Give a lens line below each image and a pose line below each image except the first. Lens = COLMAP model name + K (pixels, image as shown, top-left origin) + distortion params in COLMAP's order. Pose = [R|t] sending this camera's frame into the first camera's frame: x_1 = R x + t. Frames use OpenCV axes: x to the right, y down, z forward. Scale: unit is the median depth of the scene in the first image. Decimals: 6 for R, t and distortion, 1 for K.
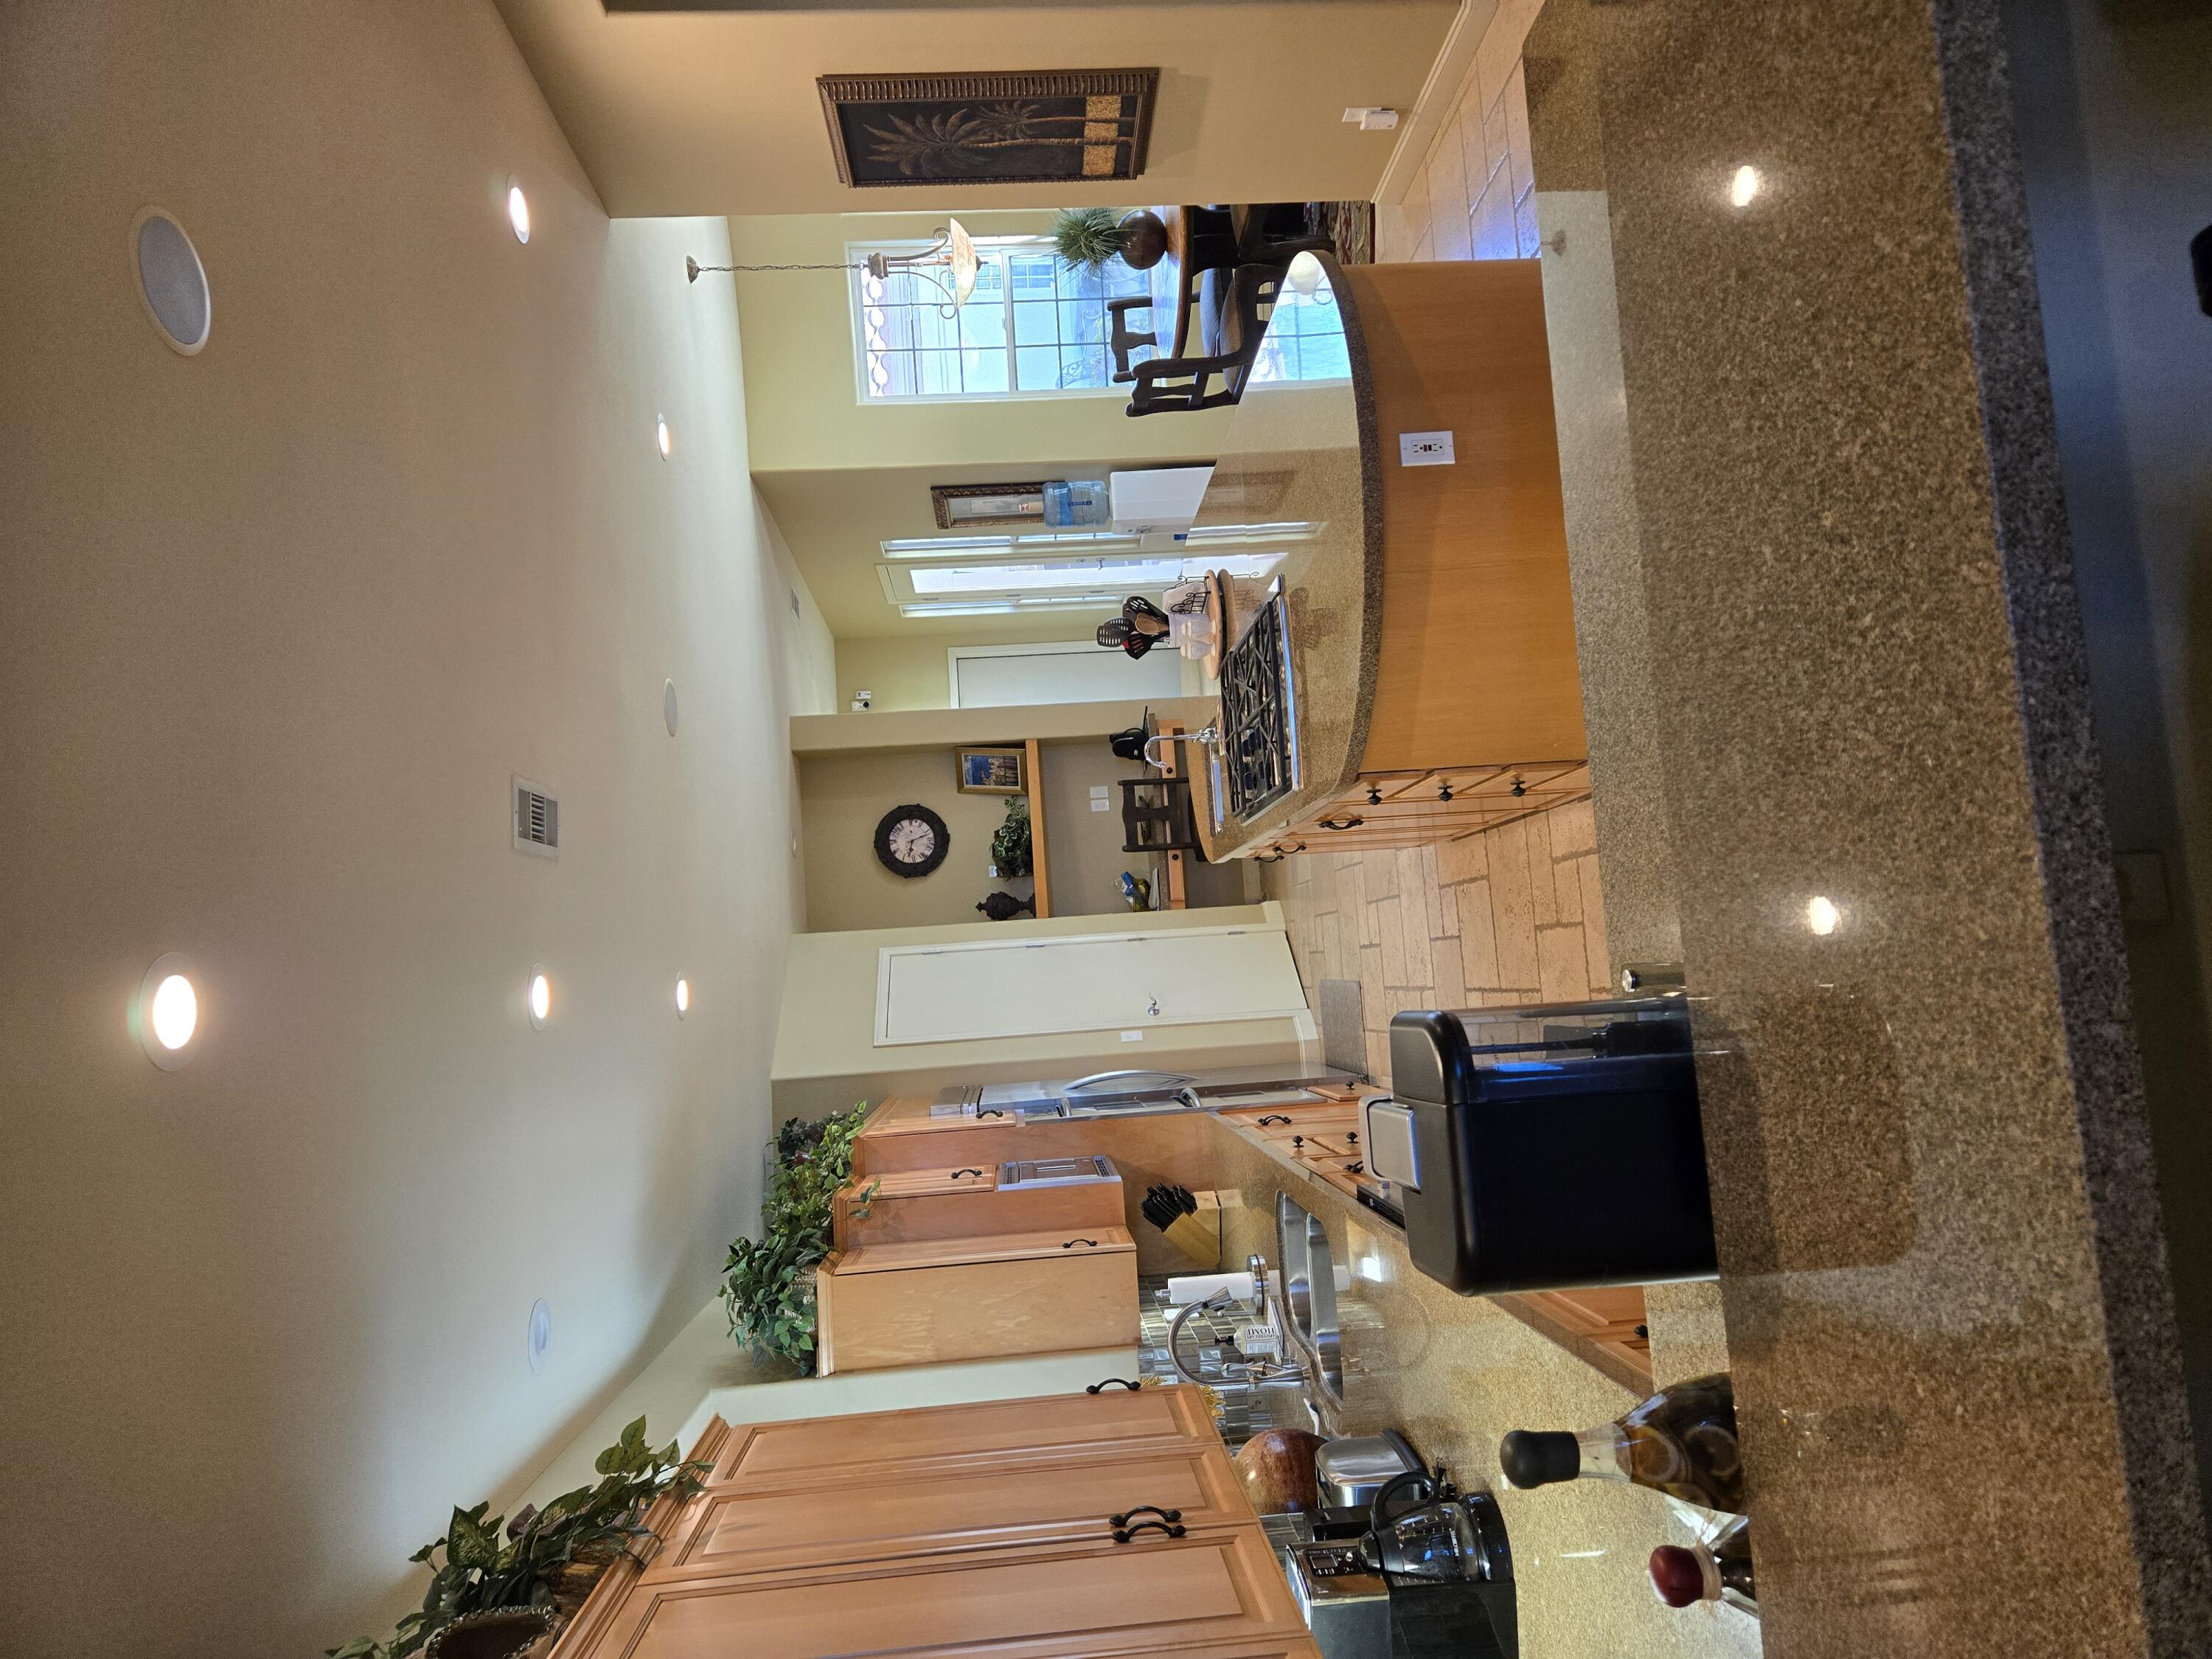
lens RADIAL K [[1484.4, 0, 1112.0], [0, 1484.4, 829.1], [0, 0, 1]] dist [0.055036, -0.036632]
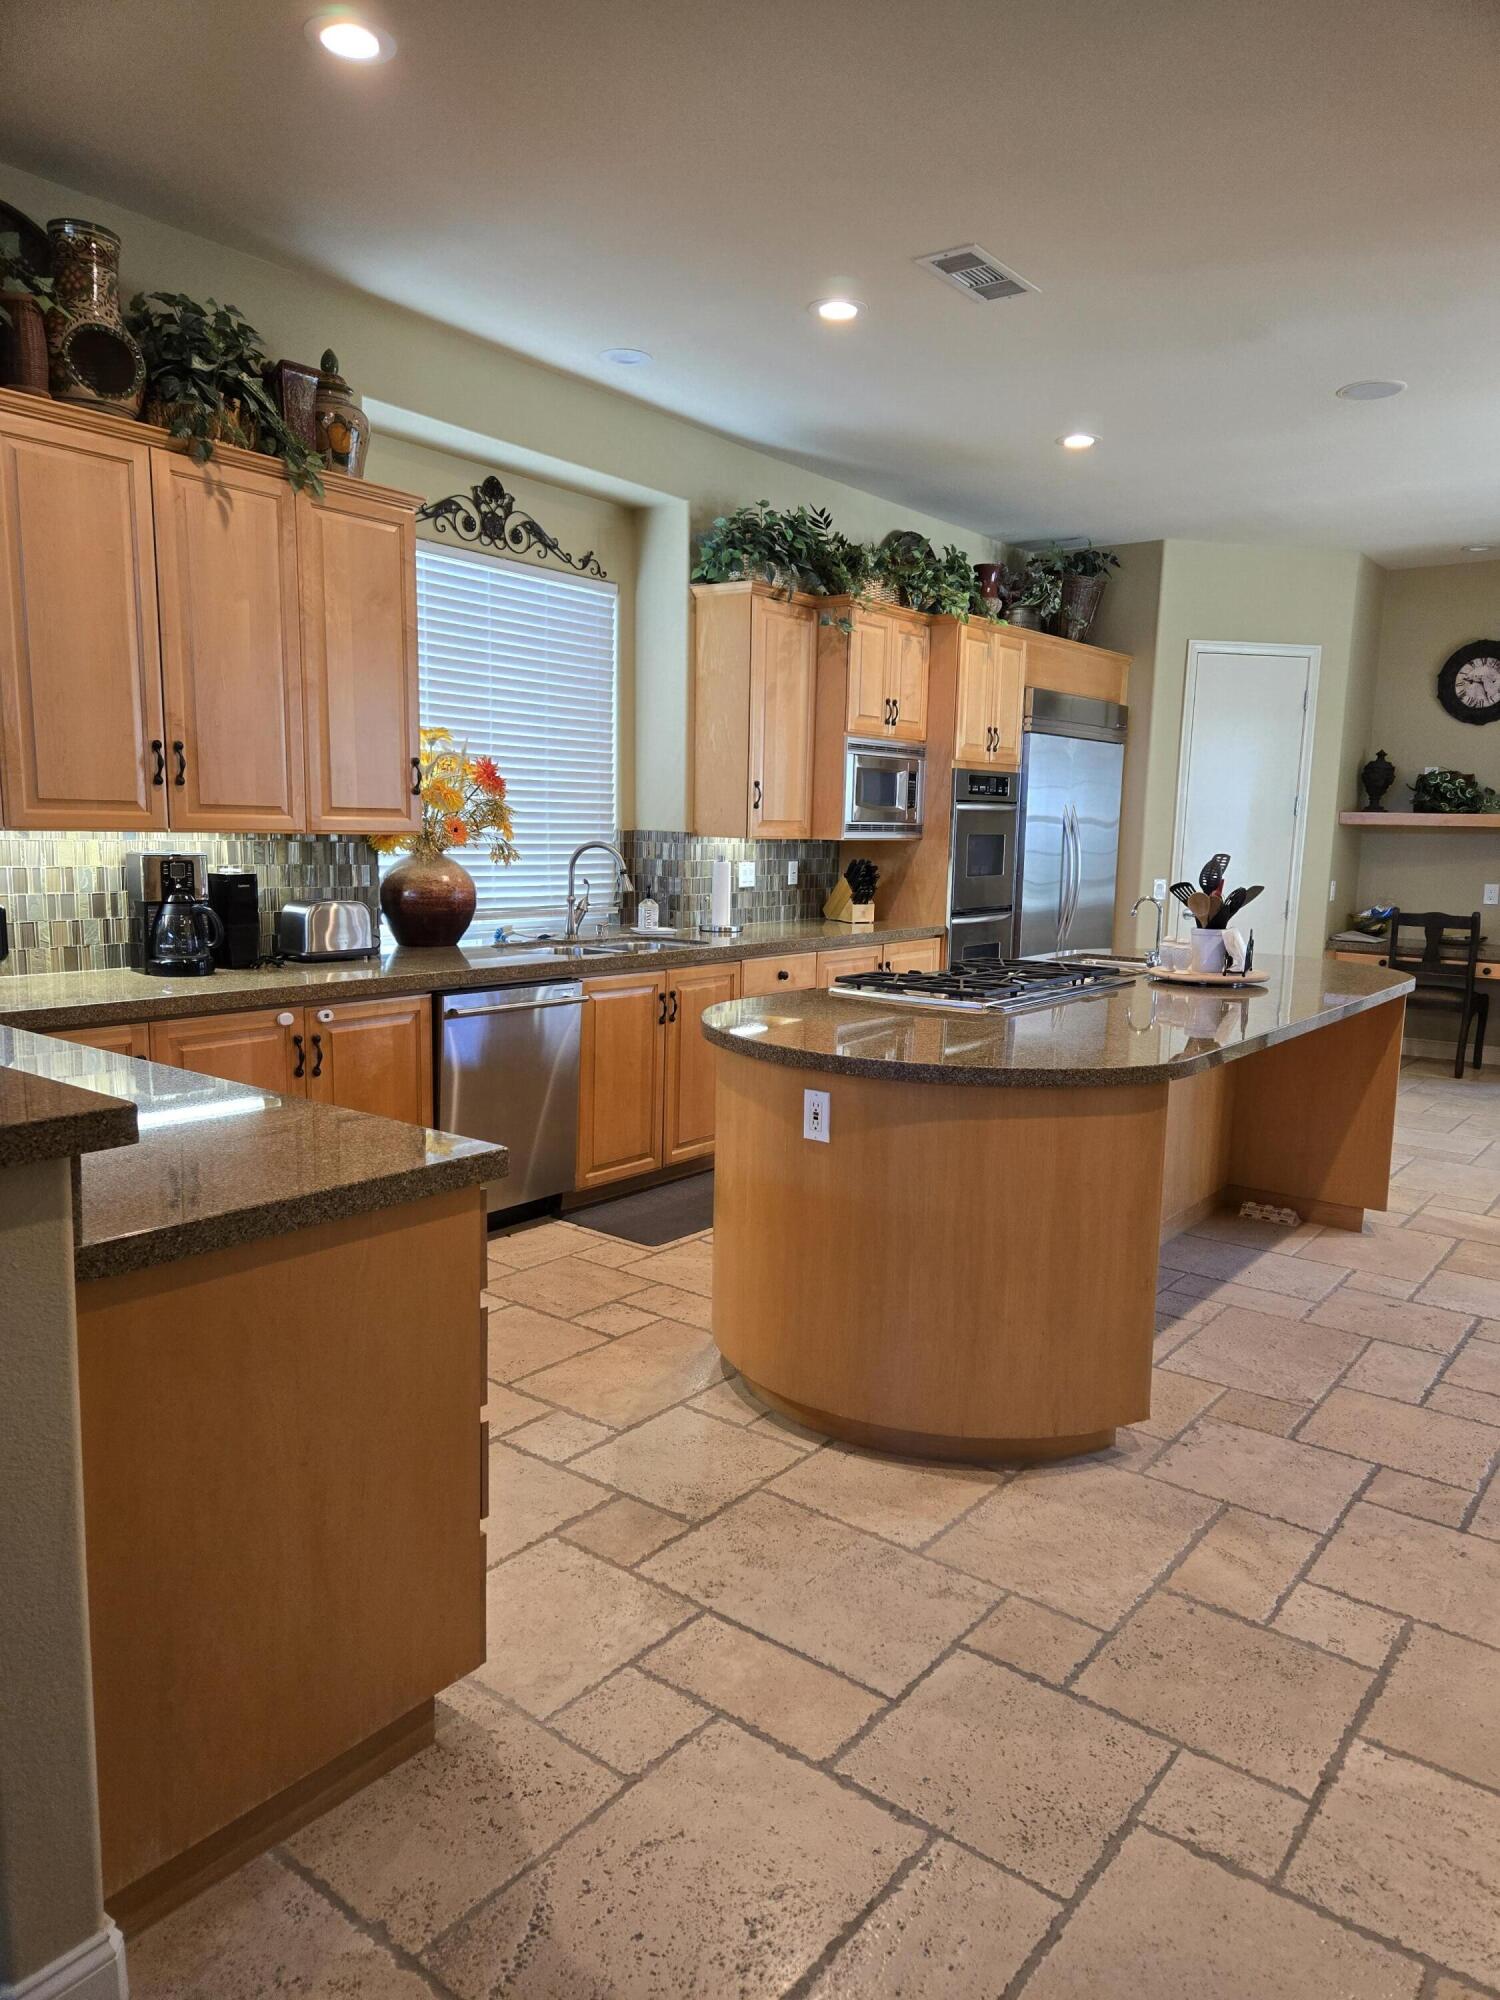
lens RADIAL K [[1342.1, 0, 757.5], [0, 1342.1, 1015.6], [0, 0, 1]] dist [0.055036, -0.036632]
pose [[-0.115559, 0.984223, 0.133983, 0.005707], [-0.713853, -0.176083, 0.677797, -0.289886], [0.690696, -0.017318, 0.722938, 0.093341]]
